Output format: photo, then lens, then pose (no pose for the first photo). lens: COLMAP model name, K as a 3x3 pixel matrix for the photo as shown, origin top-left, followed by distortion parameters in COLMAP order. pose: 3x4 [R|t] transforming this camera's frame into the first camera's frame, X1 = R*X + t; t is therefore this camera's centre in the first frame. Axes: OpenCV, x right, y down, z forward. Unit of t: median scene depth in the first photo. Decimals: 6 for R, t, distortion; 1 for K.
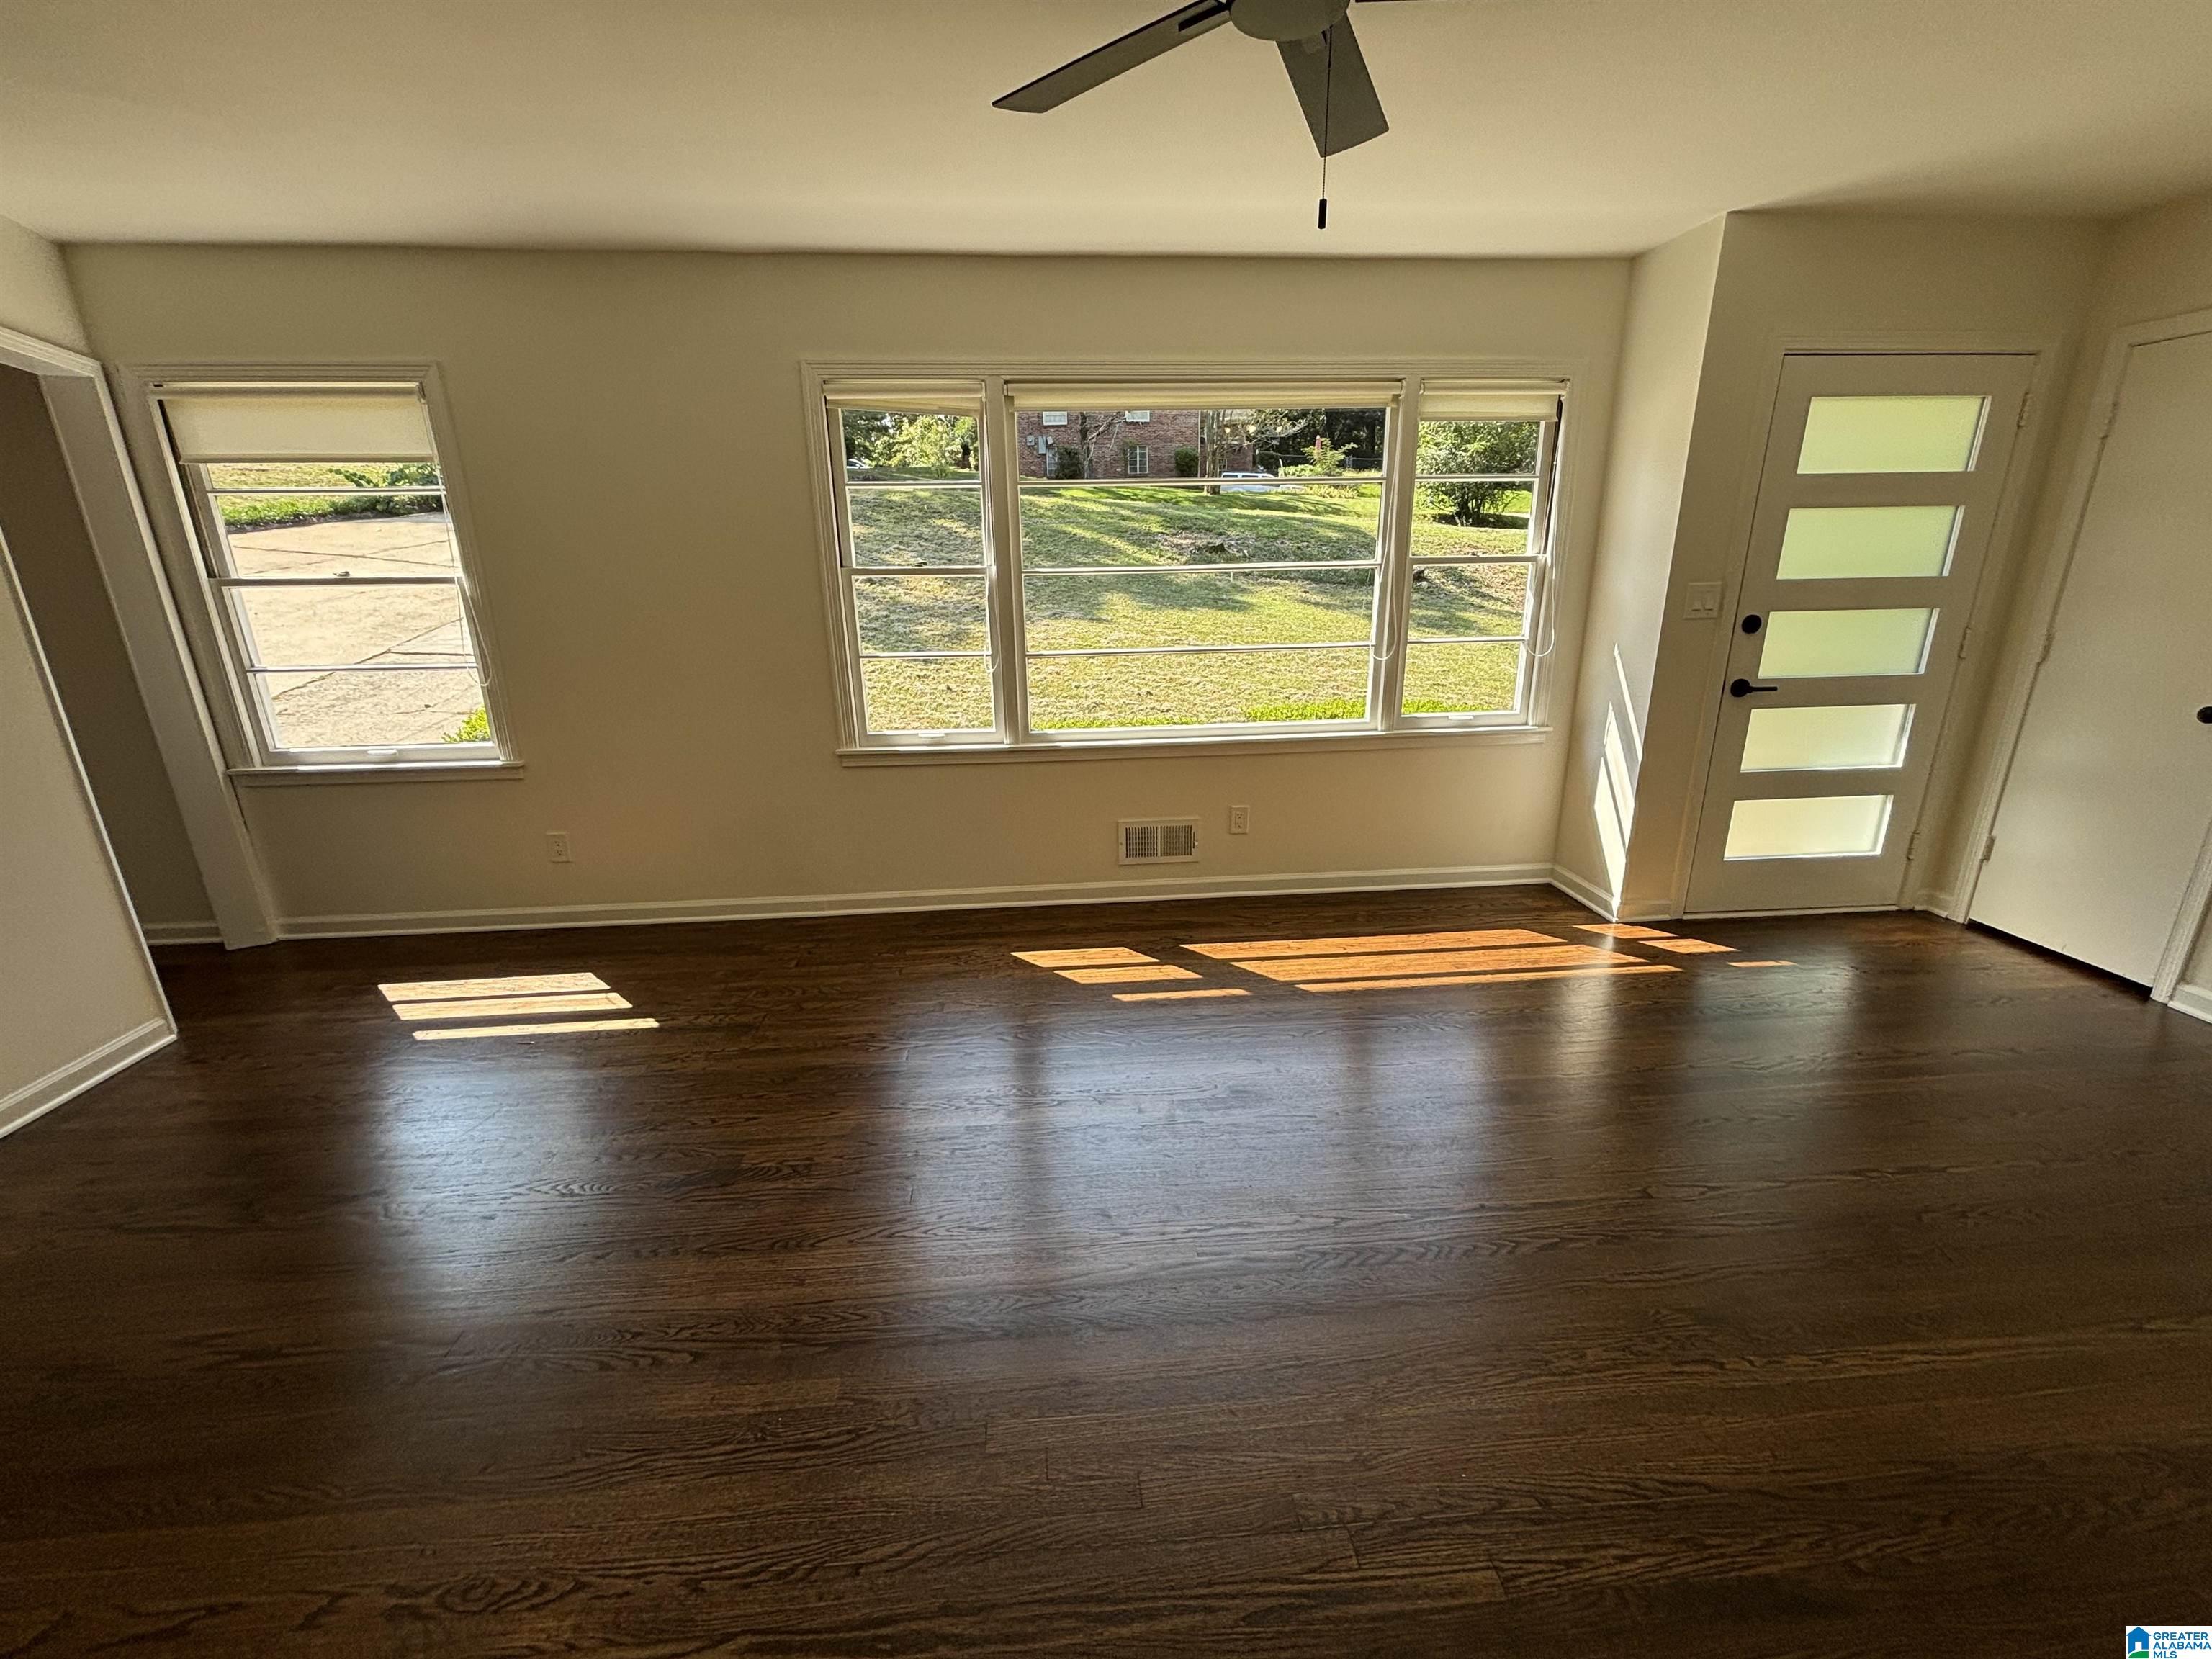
lens RADIAL K [[893.8, 0, 1106.0], [0, 893.8, 829.5], [0, 0, 1]] dist [0.001194, 0.000221]
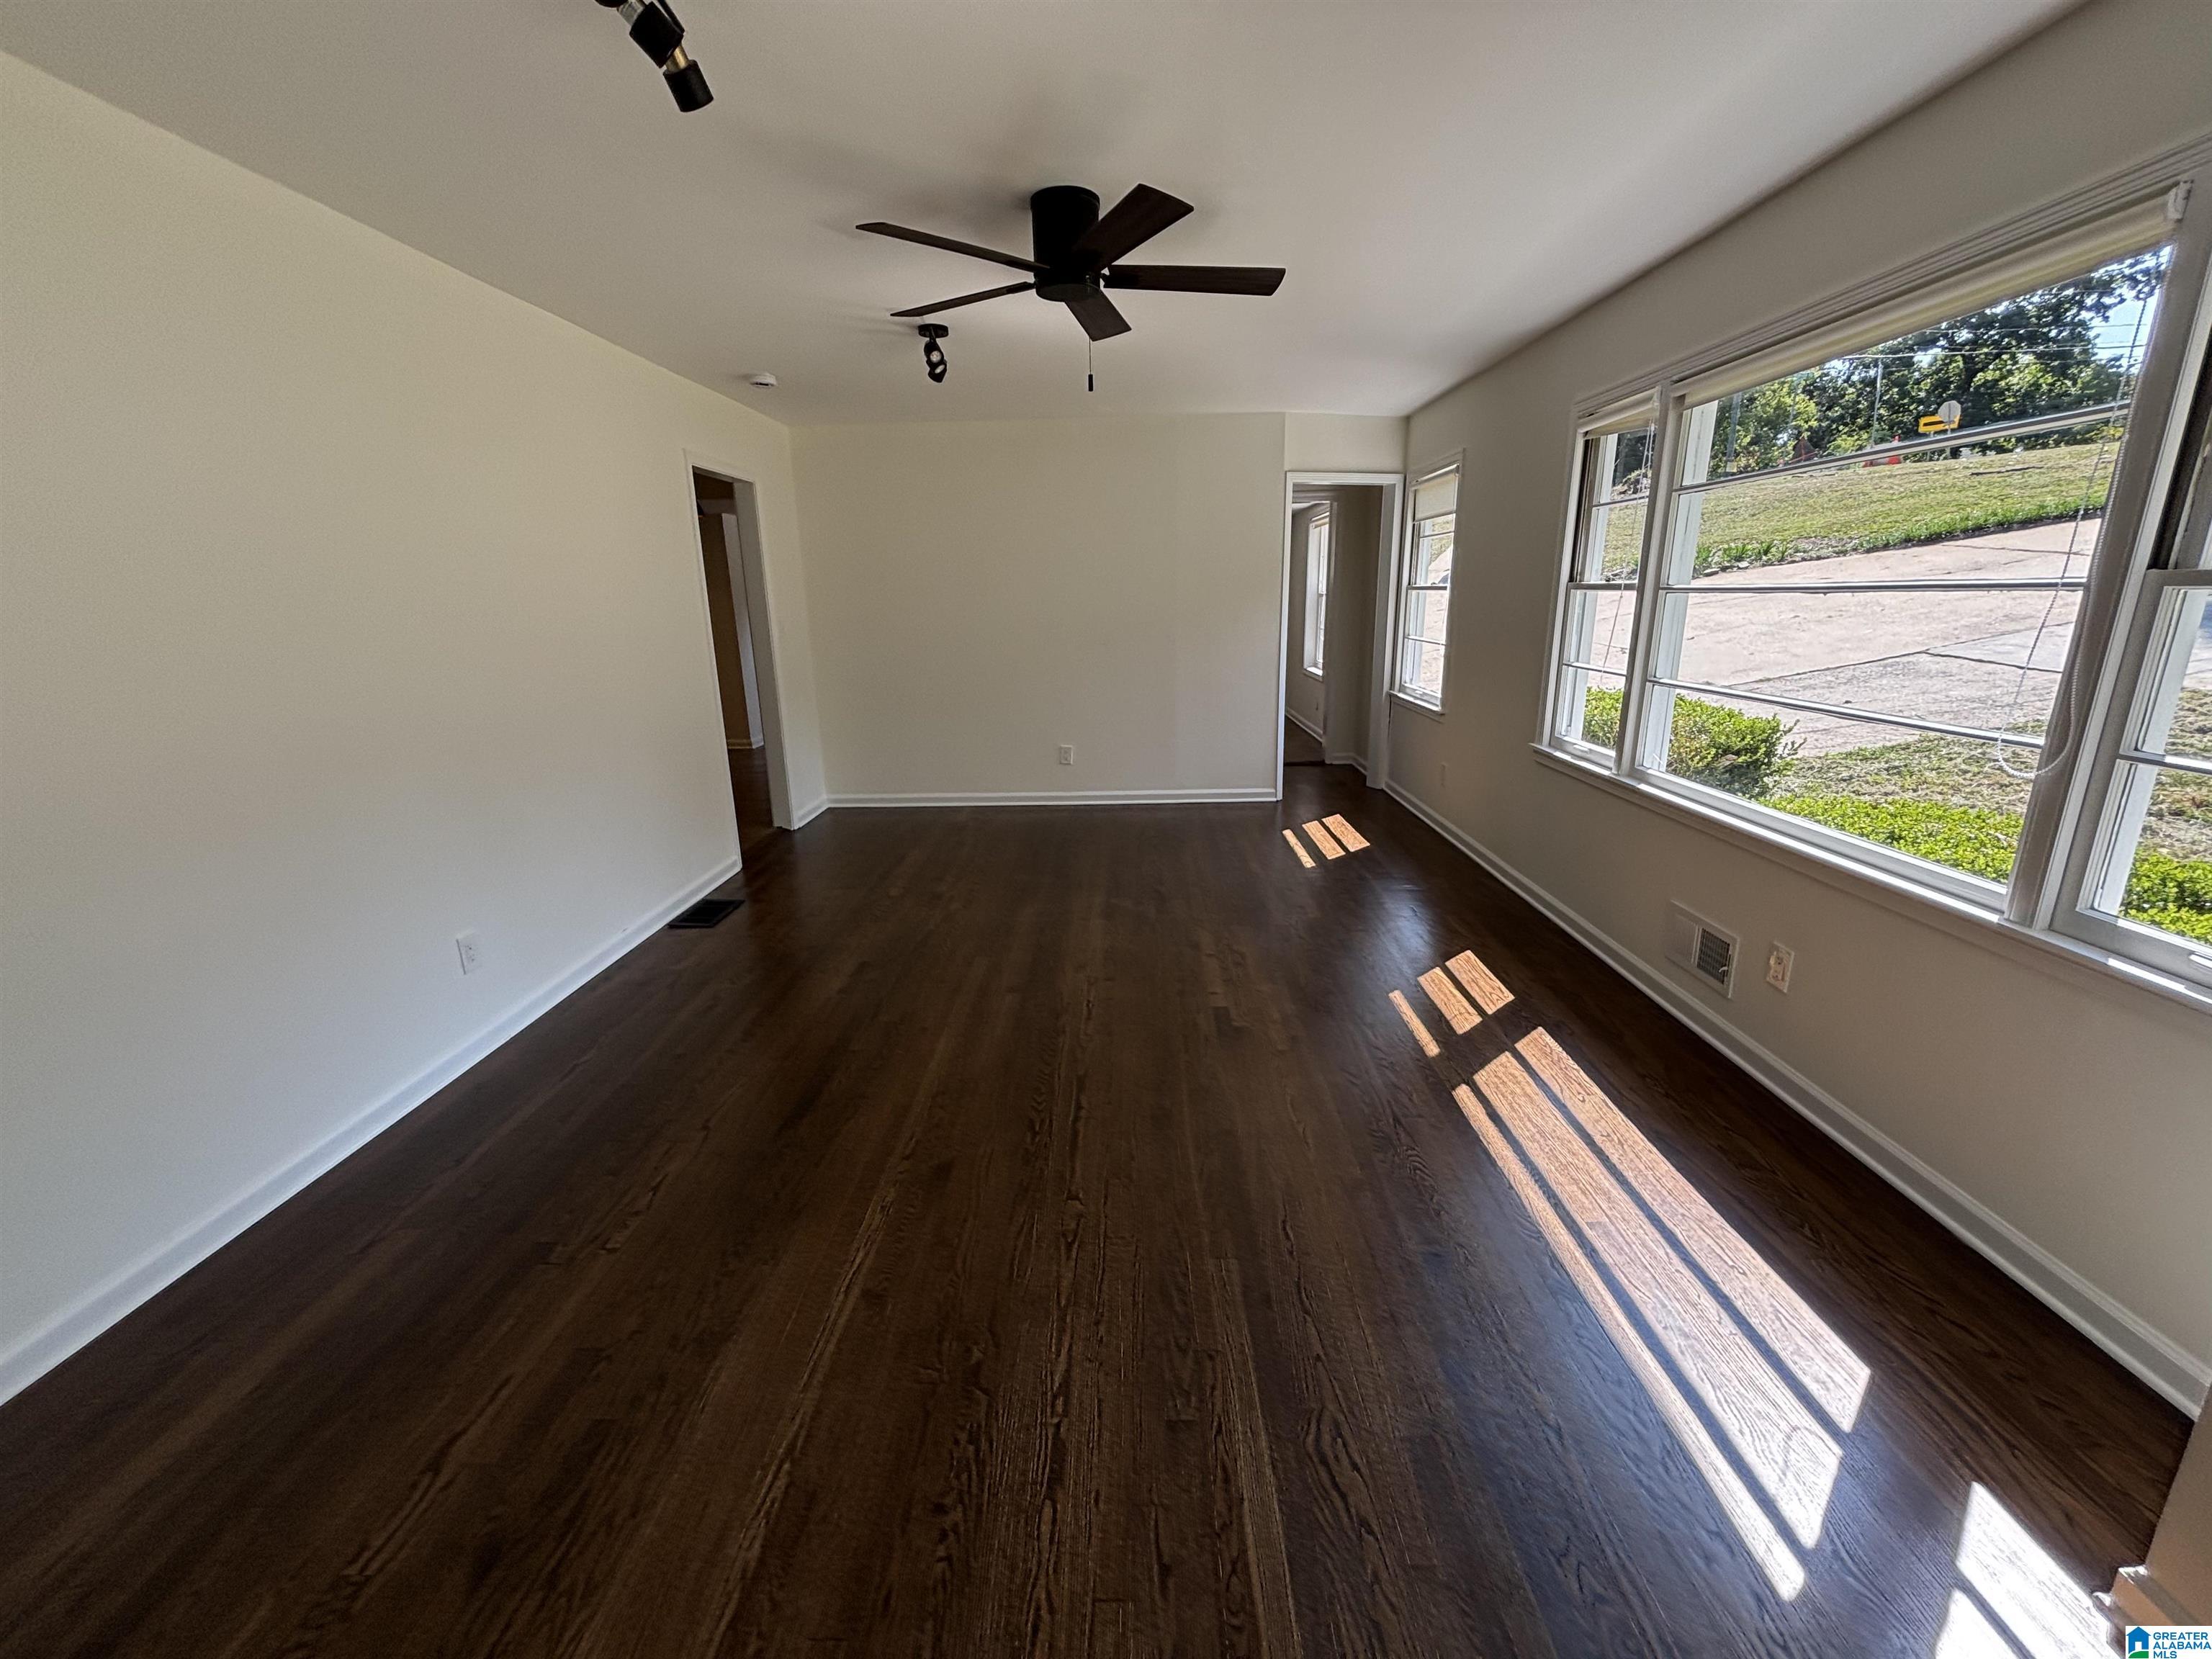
lens RADIAL K [[893.8, 0, 1106.0], [0, 893.8, 829.5], [0, 0, 1]] dist [0.001194, 0.000221]
pose [[-0.099539, 0.273954, -0.956578, 0.950029], [-0.269146, 0.918103, 0.290942, -0.192854], [0.957942, 0.286420, -0.017653, 0.598775]]
